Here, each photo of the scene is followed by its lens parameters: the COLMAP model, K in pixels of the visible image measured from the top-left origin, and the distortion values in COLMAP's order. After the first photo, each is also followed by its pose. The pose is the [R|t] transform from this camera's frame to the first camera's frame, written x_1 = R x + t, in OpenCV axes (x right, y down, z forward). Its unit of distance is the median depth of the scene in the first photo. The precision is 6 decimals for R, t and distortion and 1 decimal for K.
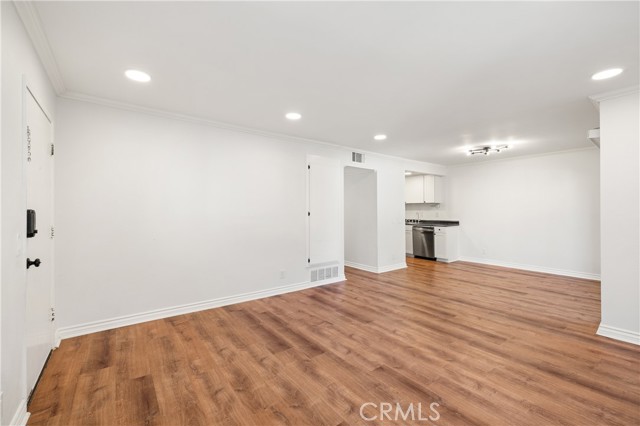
lens RADIAL K [[269.9, 0, 322.9], [0, 269.9, 208.7], [0, 0, 1]] dist [0.001232, 0.000127]
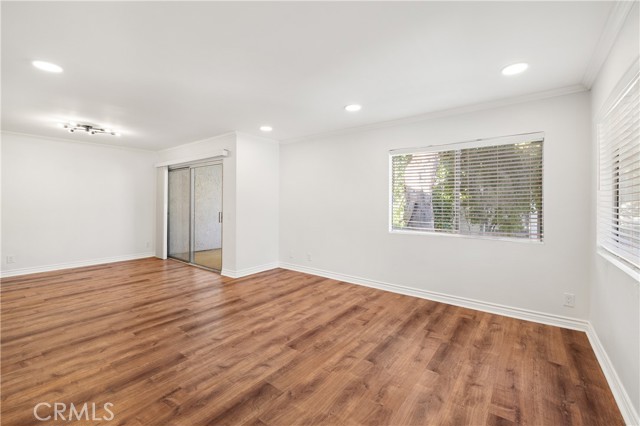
lens RADIAL K [[269.9, 0, 320.0], [0, 269.9, 202.6], [0, 0, 1]] dist [0.001232, 0.000127]
pose [[-0.253594, 0.000472, 0.967311, -0.623214], [-0.011419, 0.999929, -0.003482, 0.004879], [-0.967243, -0.011929, -0.253571, 0.829641]]
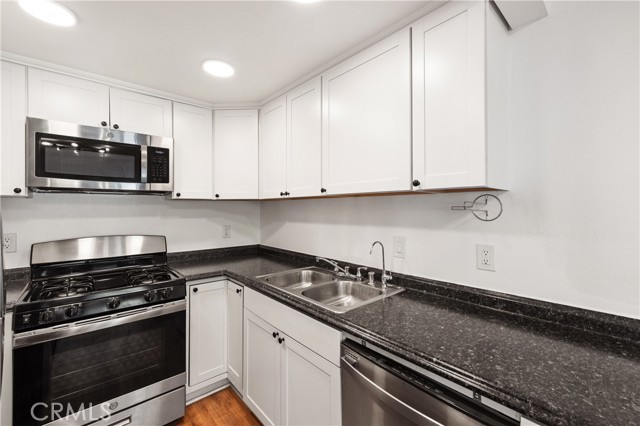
lens RADIAL K [[269.9, 0, 321.0], [0, 269.9, 206.5], [0, 0, 1]] dist [0.001232, 0.000127]
pose [[0.997305, -0.000545, 0.073360, 0.723028], [0.000616, 0.999999, -0.000939, -0.024352], [-0.073359, 0.000982, 0.997305, 1.978247]]
